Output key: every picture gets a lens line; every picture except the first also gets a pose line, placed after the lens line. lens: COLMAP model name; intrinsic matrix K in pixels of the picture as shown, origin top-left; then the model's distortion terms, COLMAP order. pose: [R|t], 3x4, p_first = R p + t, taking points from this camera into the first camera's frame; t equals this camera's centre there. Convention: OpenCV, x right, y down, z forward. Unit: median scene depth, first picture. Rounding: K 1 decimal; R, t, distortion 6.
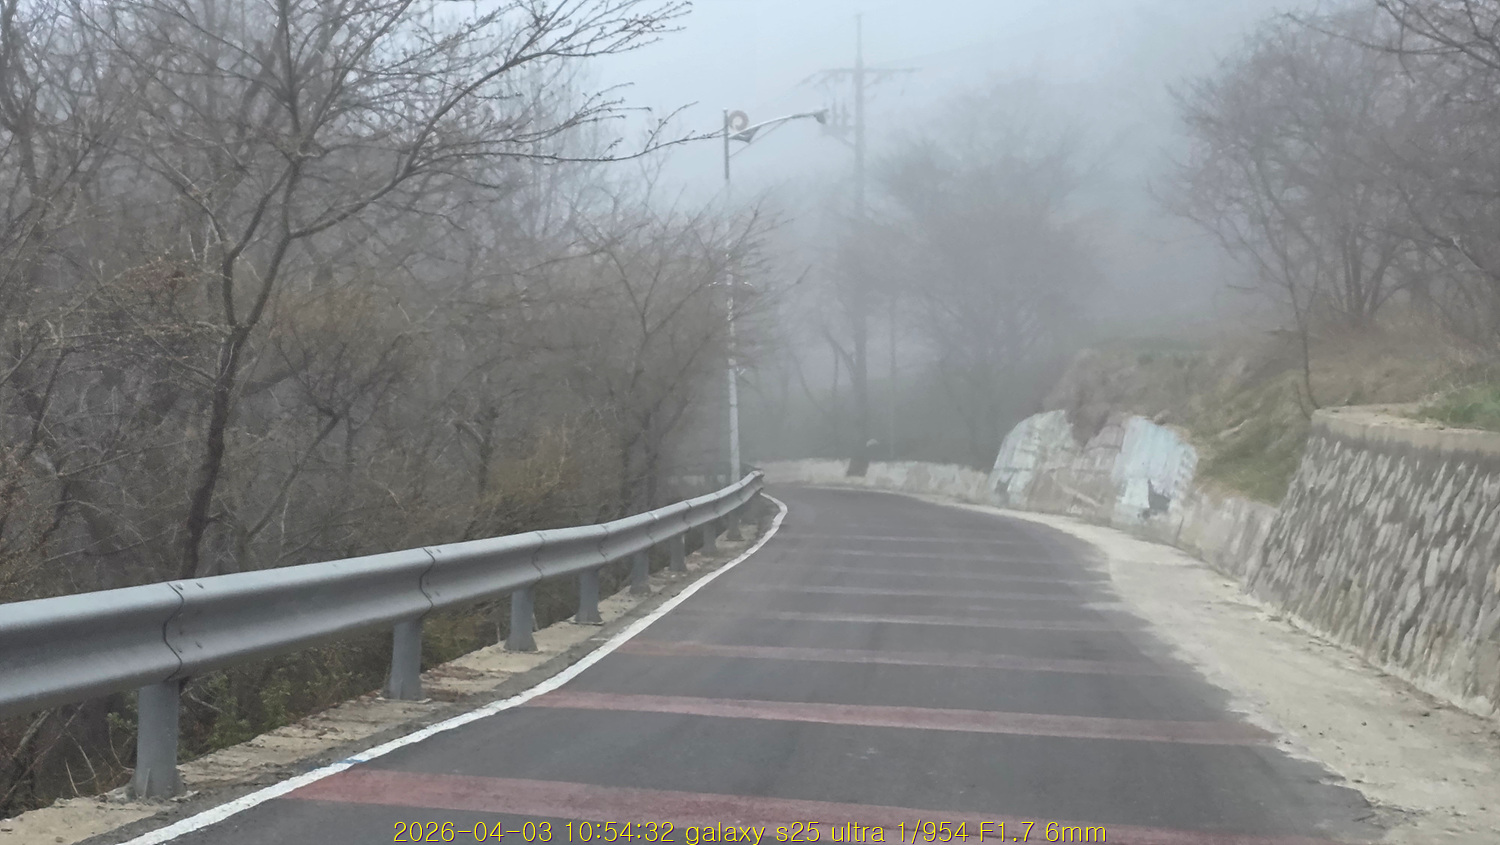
lens RADIAL K [[2786.0, 0, 748.9], [0, 2786.0, 416.2], [0, 0, 1]] dist [0.200221, 0.000000]
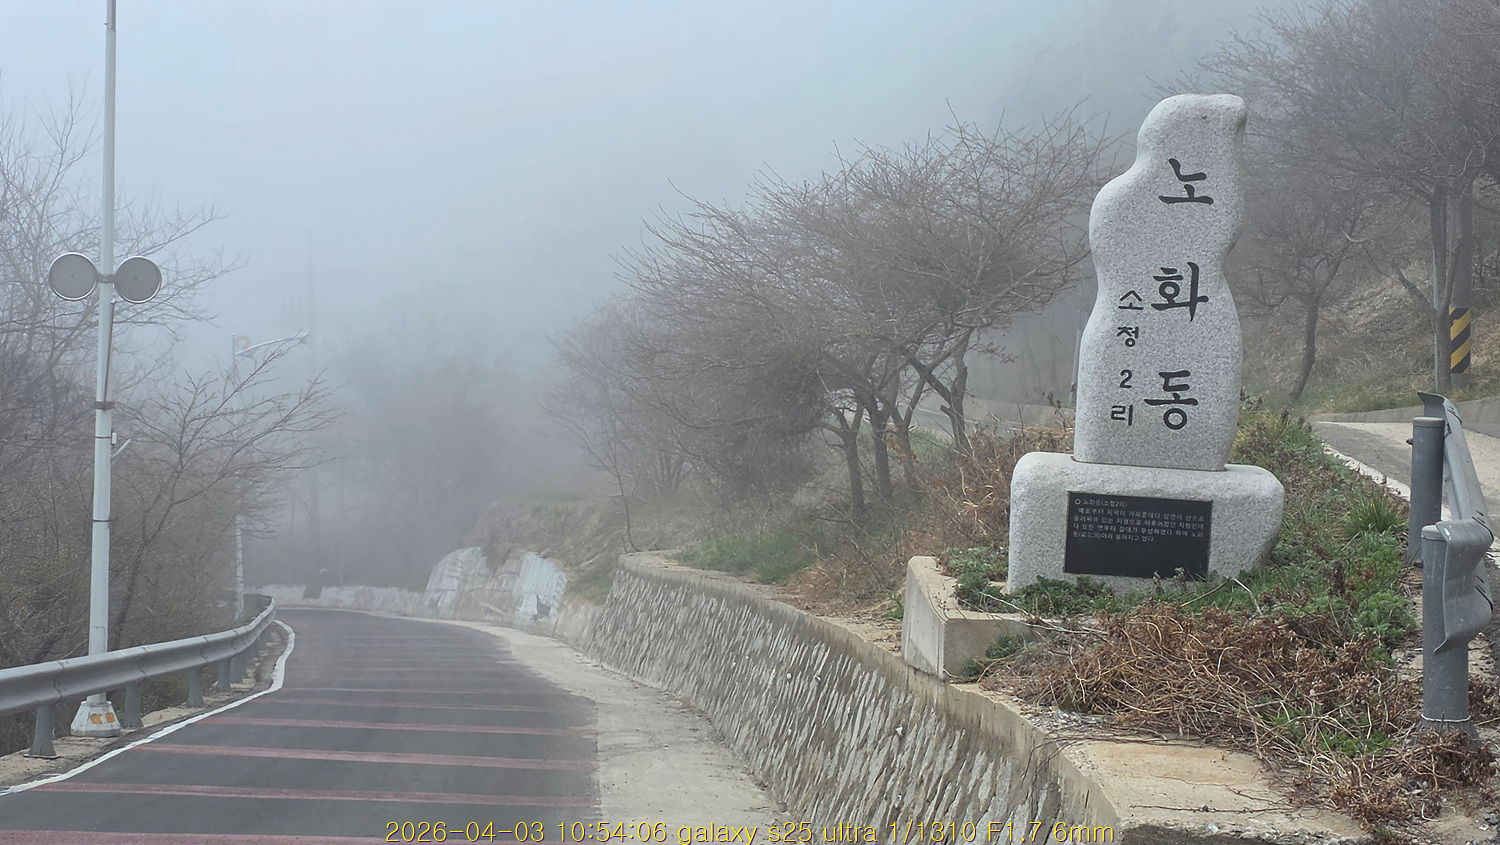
lens RADIAL K [[2786.0, 0, 763.9], [0, 2786.0, 339.9], [0, 0, 1]] dist [0.200221, 0.000000]
pose [[0.976393, 0.000571, 0.215999, -0.063300], [0.014390, 0.997603, -0.067683, -0.010869], [-0.215520, 0.069194, 0.974045, -0.503214]]
